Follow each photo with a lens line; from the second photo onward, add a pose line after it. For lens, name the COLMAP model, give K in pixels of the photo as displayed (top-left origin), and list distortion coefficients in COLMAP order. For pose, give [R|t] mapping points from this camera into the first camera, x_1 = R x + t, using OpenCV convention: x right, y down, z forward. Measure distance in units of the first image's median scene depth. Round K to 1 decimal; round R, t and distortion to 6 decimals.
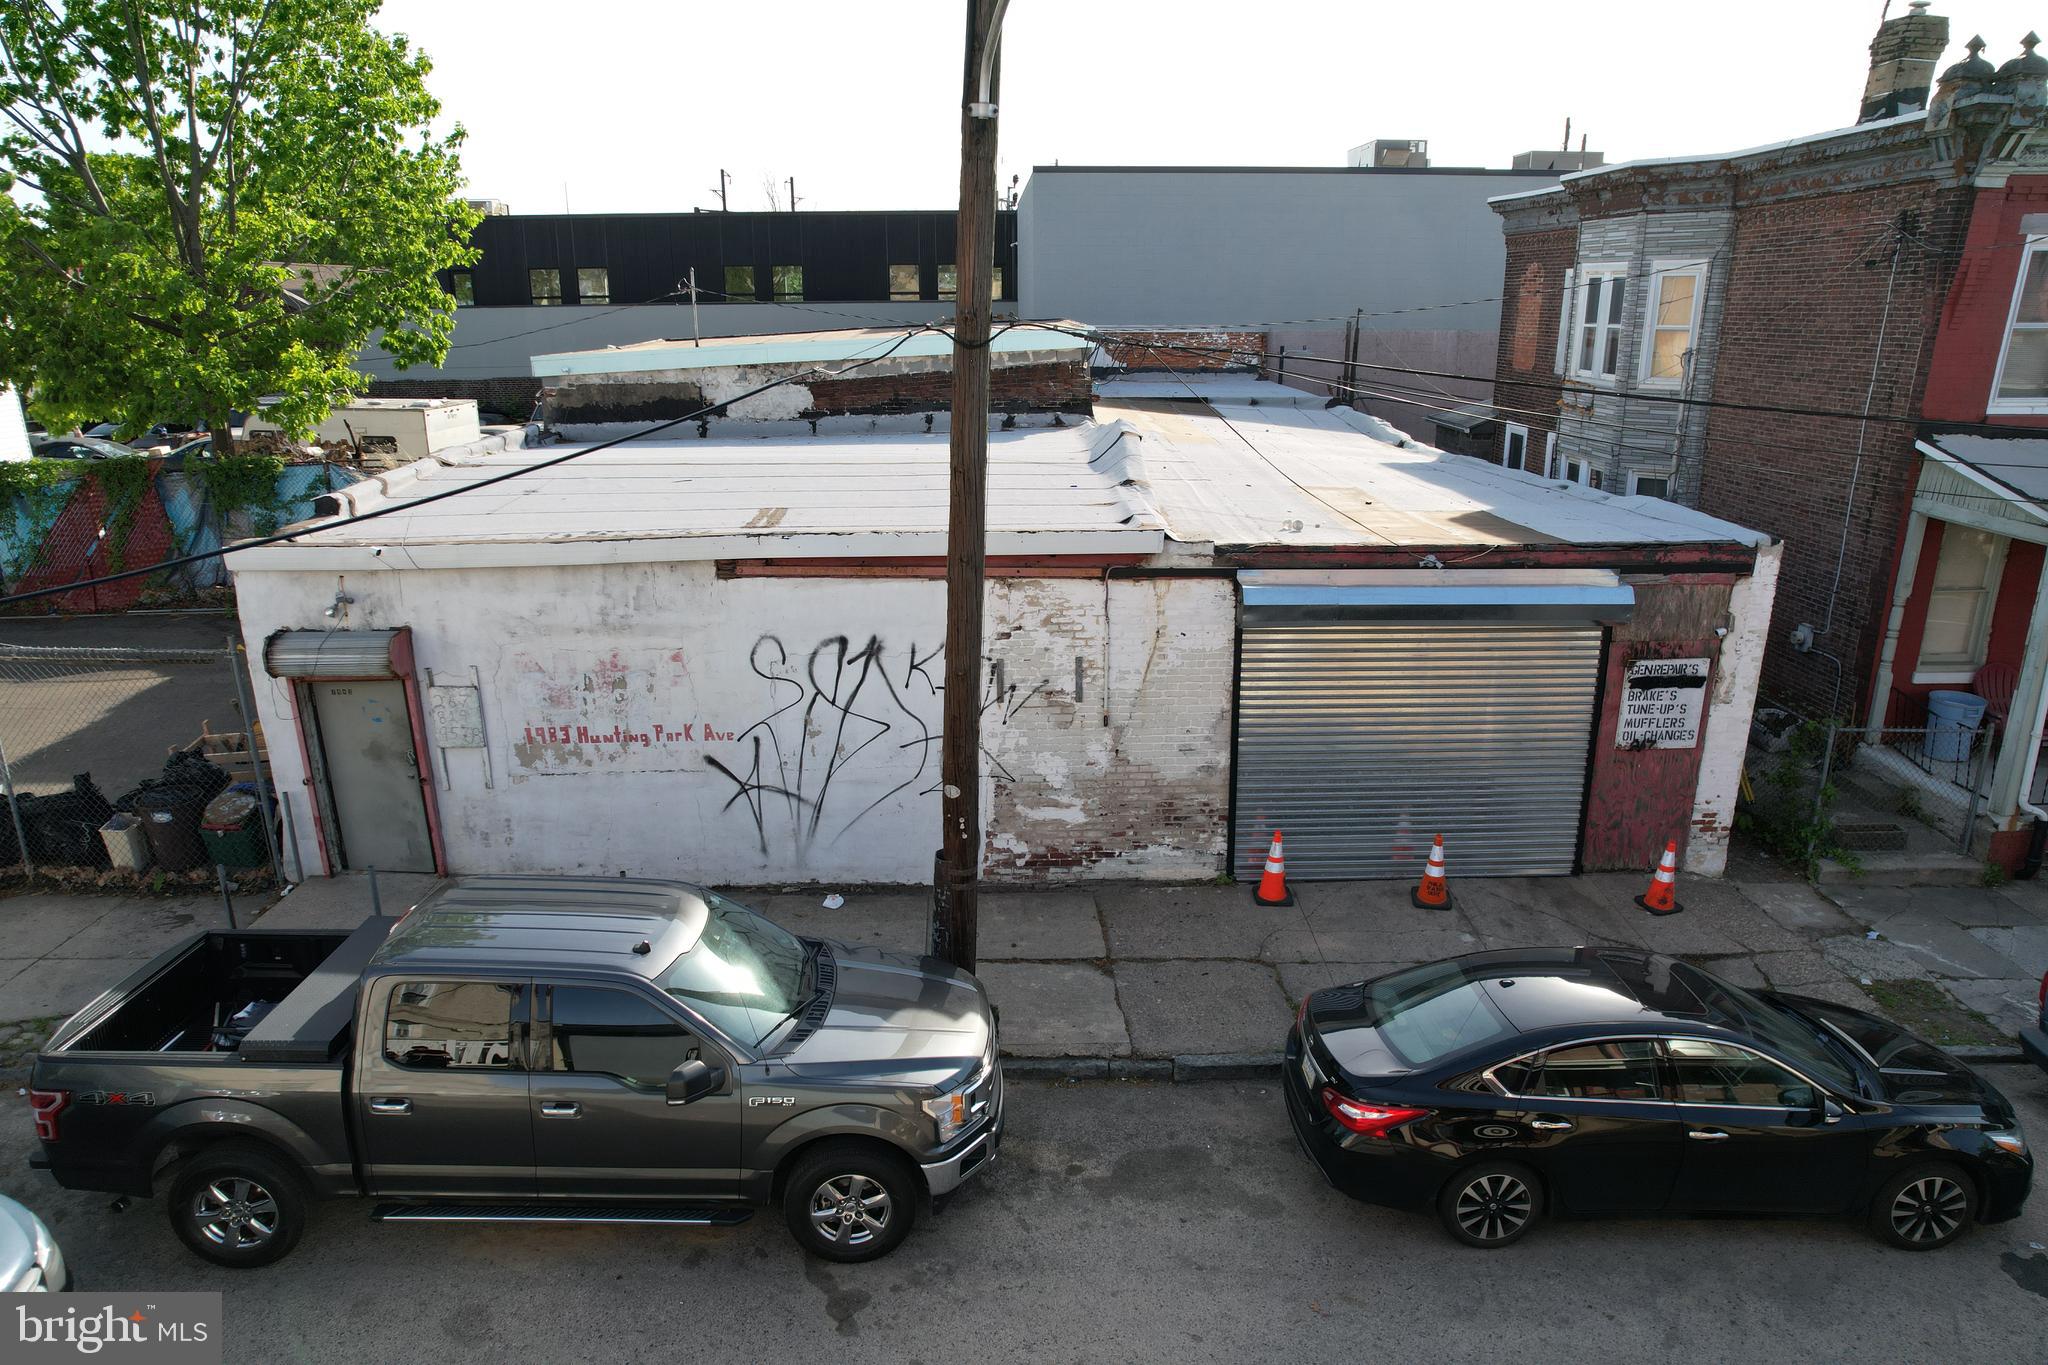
lens RADIAL K [[1309.4, 0, 1022.7], [0, 1309.4, 681.6], [0, 0, 1]] dist [-0.074800, 0.065271]
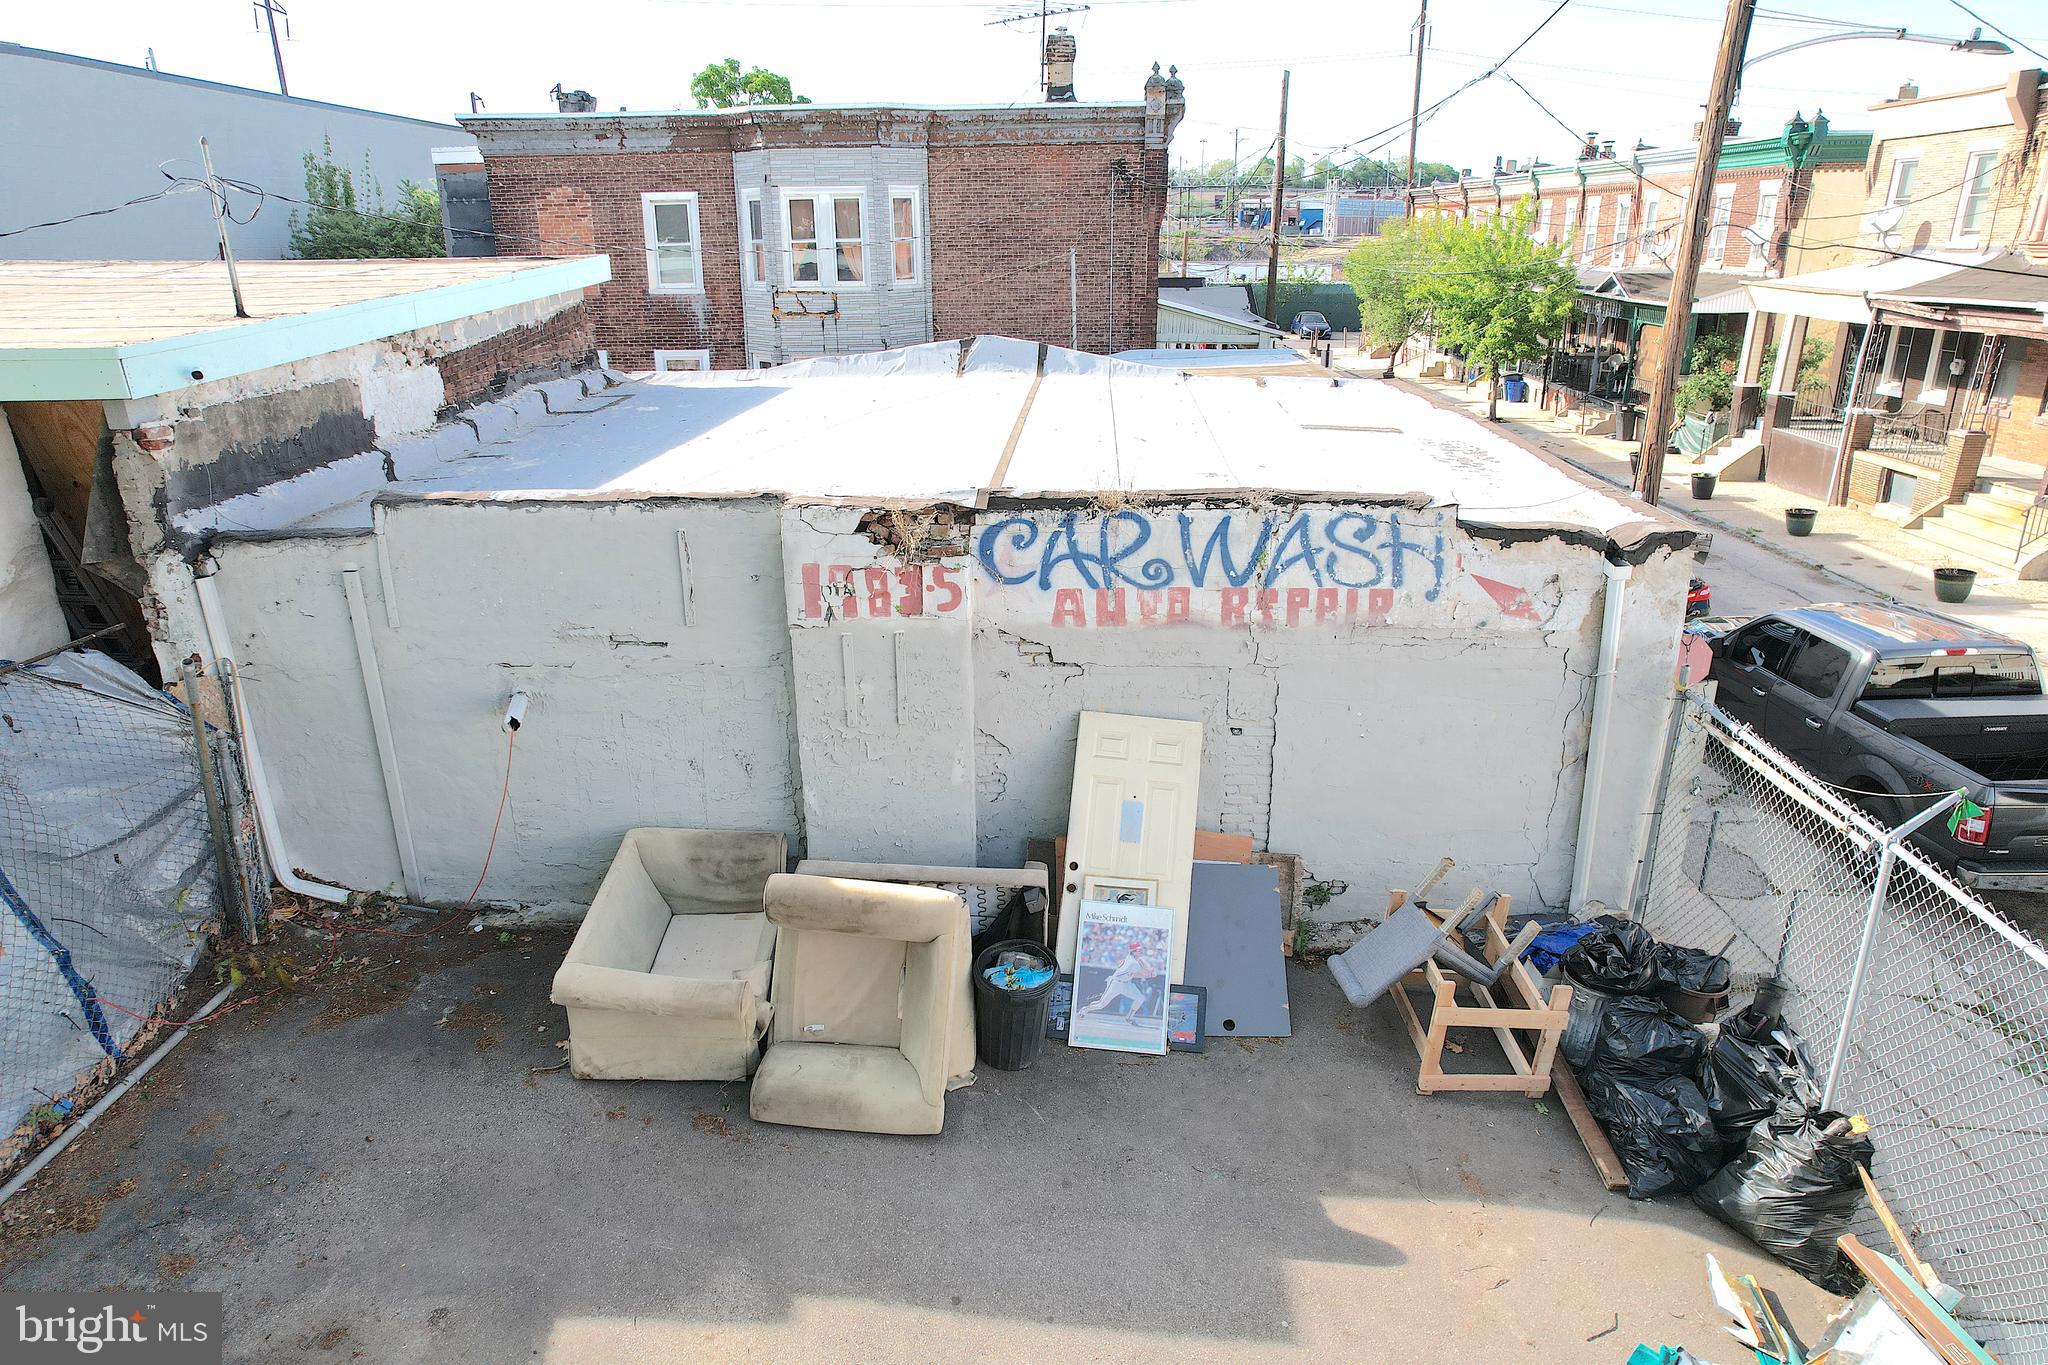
lens RADIAL K [[1309.4, 0, 1024.5], [0, 1309.4, 690.5], [0, 0, 1]] dist [-0.074800, 0.065271]
pose [[0.059216, -0.330359, 0.941996, -1.243045], [0.289210, 0.908858, 0.300557, -0.325748], [-0.955432, 0.254637, 0.149362, 1.190326]]
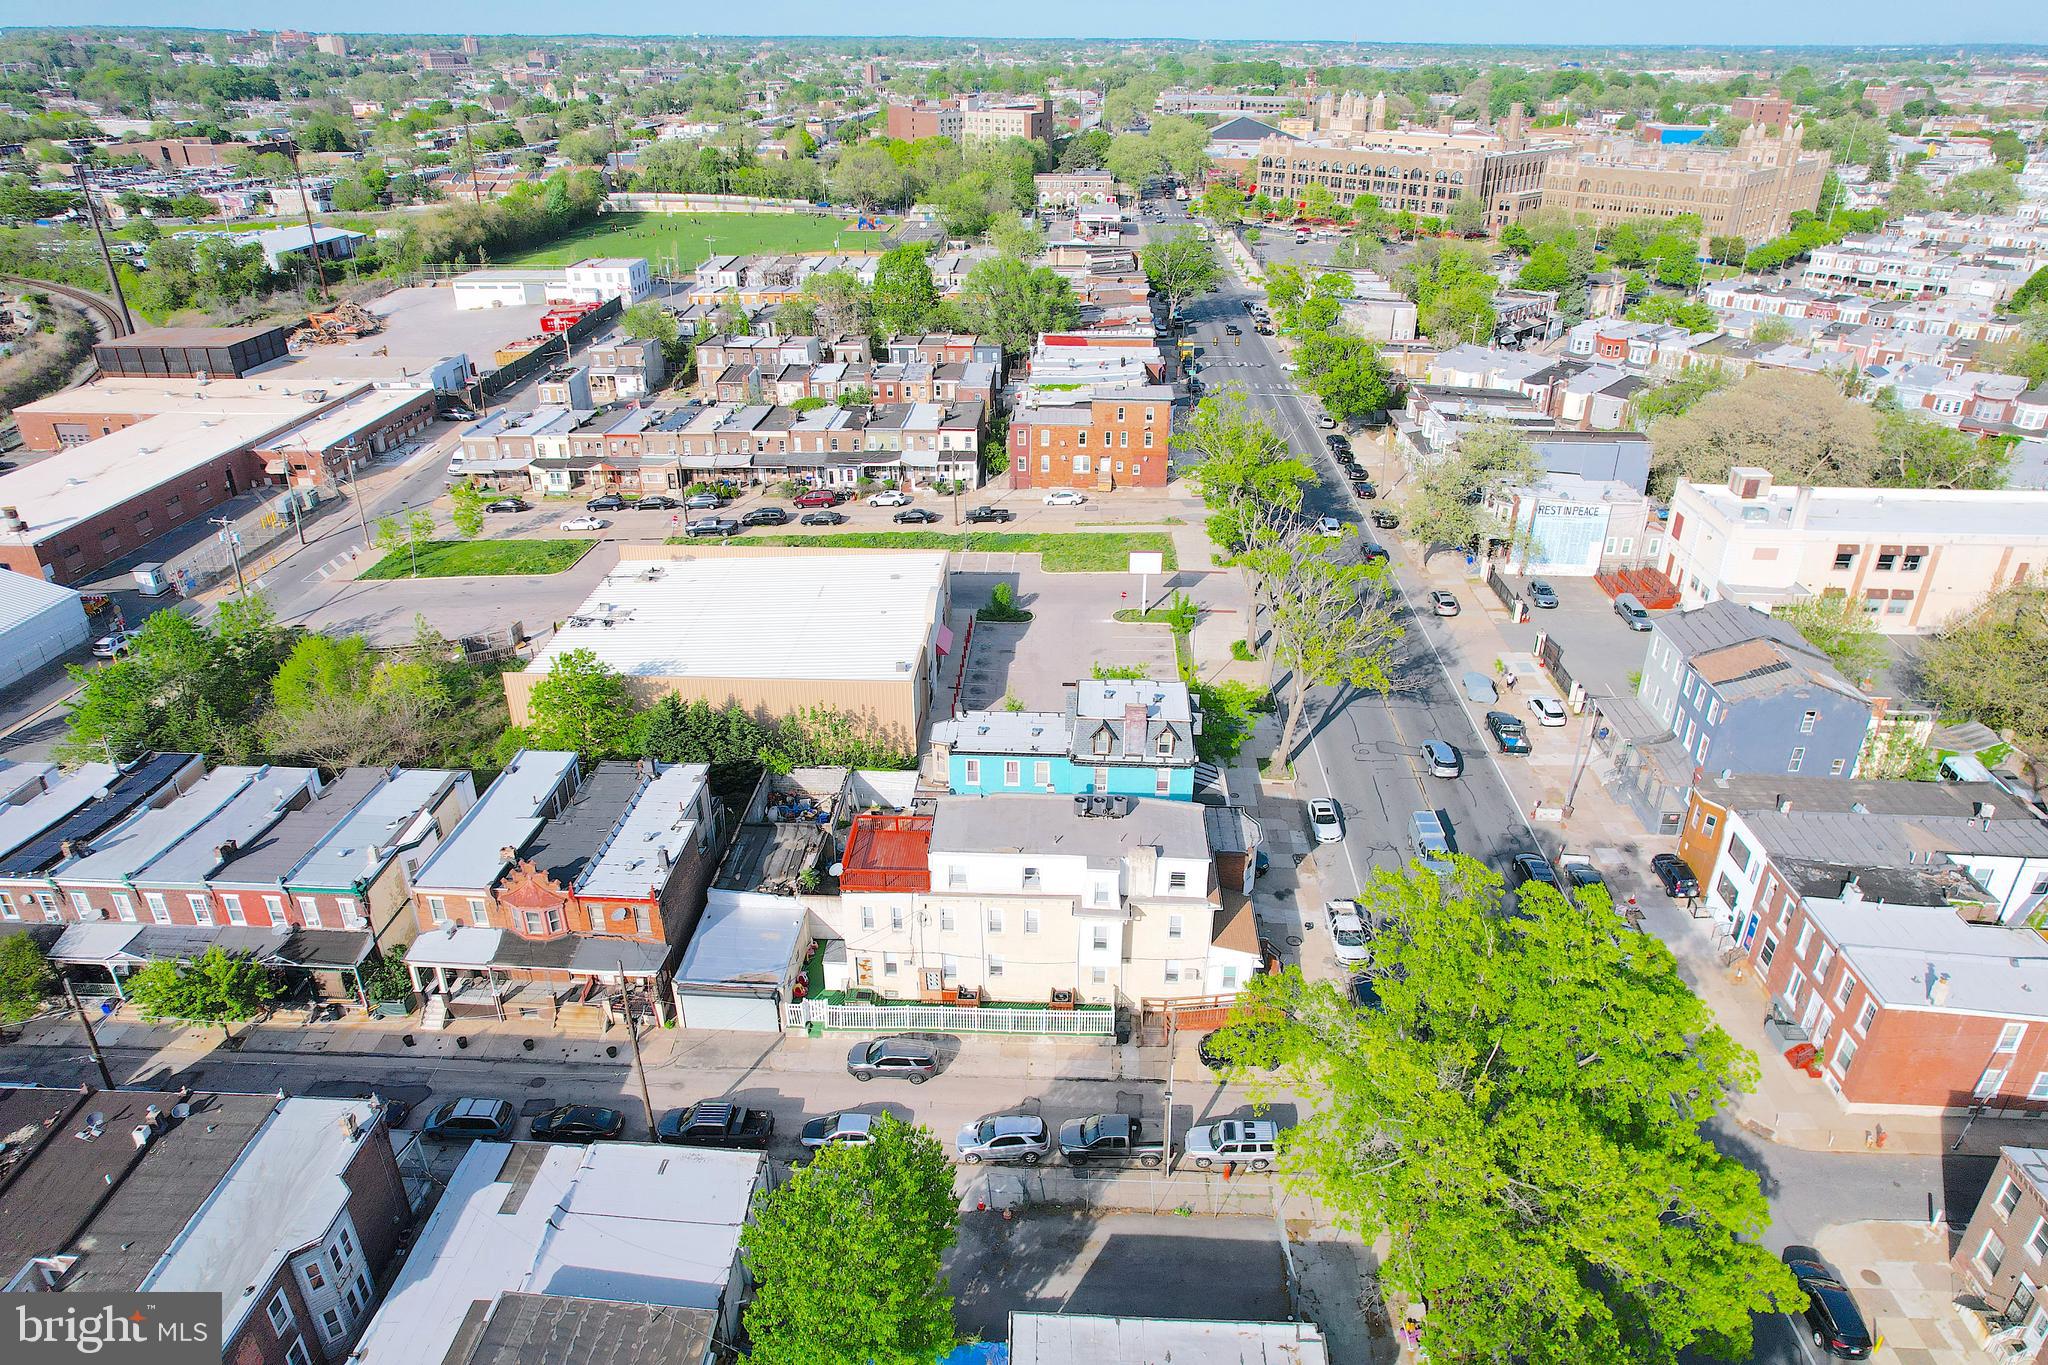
lens RADIAL K [[1309.4, 0, 1031.4], [0, 1309.4, 683.6], [0, 0, 1]] dist [-0.074800, 0.065271]
pose [[-0.996224, -0.037868, 0.078131, -1.910010], [0.025928, 0.729062, 0.683956, -4.796325], [-0.082862, 0.683399, -0.725327, 3.238225]]
